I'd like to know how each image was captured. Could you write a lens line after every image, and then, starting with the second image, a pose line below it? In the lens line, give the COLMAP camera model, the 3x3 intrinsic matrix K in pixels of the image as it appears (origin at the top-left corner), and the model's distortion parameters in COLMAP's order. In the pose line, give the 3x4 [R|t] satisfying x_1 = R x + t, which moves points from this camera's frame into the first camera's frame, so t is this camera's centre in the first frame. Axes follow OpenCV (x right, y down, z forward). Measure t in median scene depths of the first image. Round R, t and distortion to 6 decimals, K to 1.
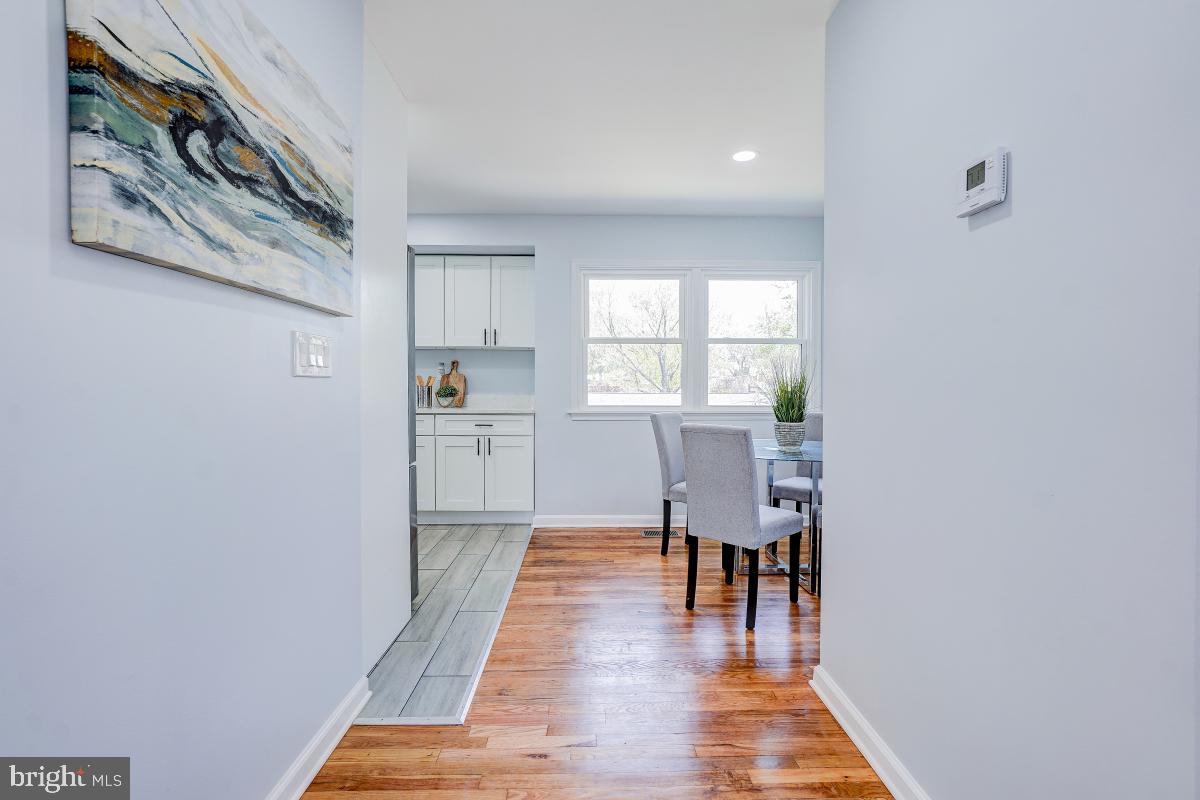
lens RADIAL K [[539.2, 0, 599.7], [0, 539.2, 394.4], [0, 0, 1]] dist [-0.015954, 0.004811]
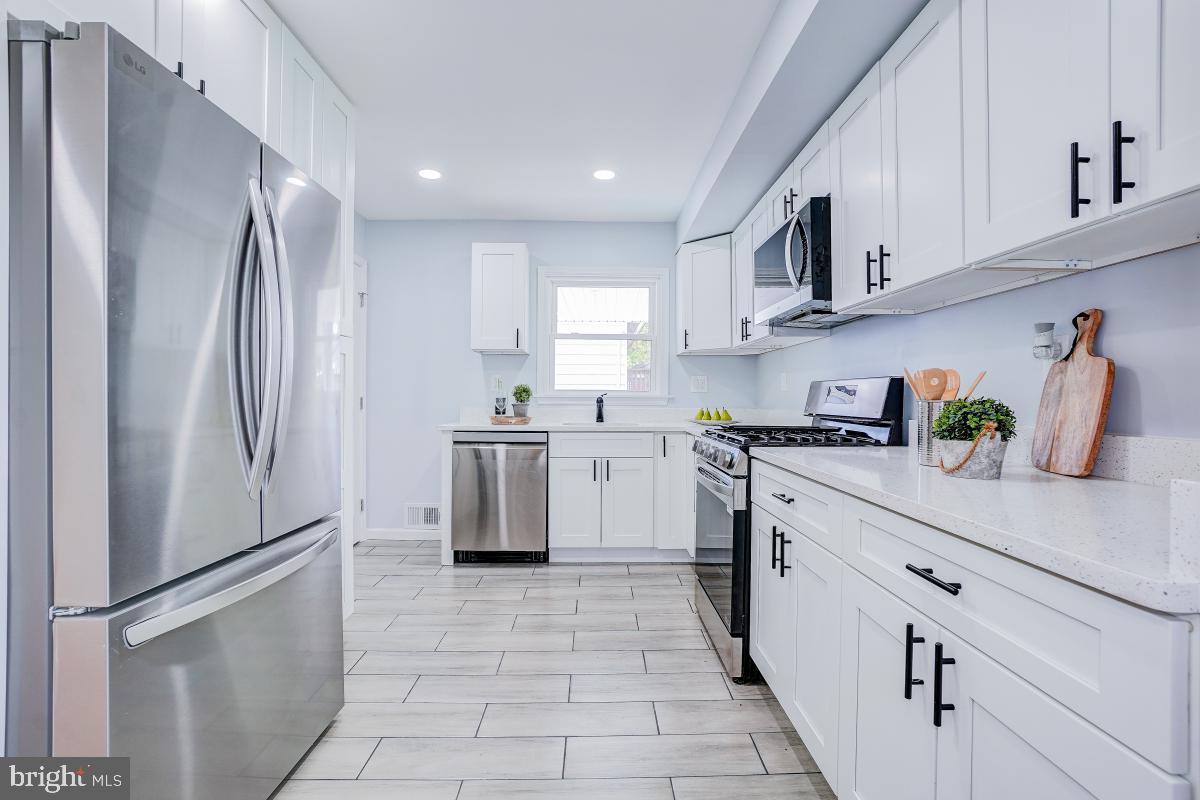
lens RADIAL K [[556.9, 0, 608.0], [0, 556.9, 400.9], [0, 0, 1]] dist [-0.036033, 0.006367]
pose [[-0.001213, 0.009599, -0.999953, 0.014694], [-0.021335, 0.999726, 0.009622, -0.017759], [0.999772, 0.021345, -0.001008, 1.023217]]
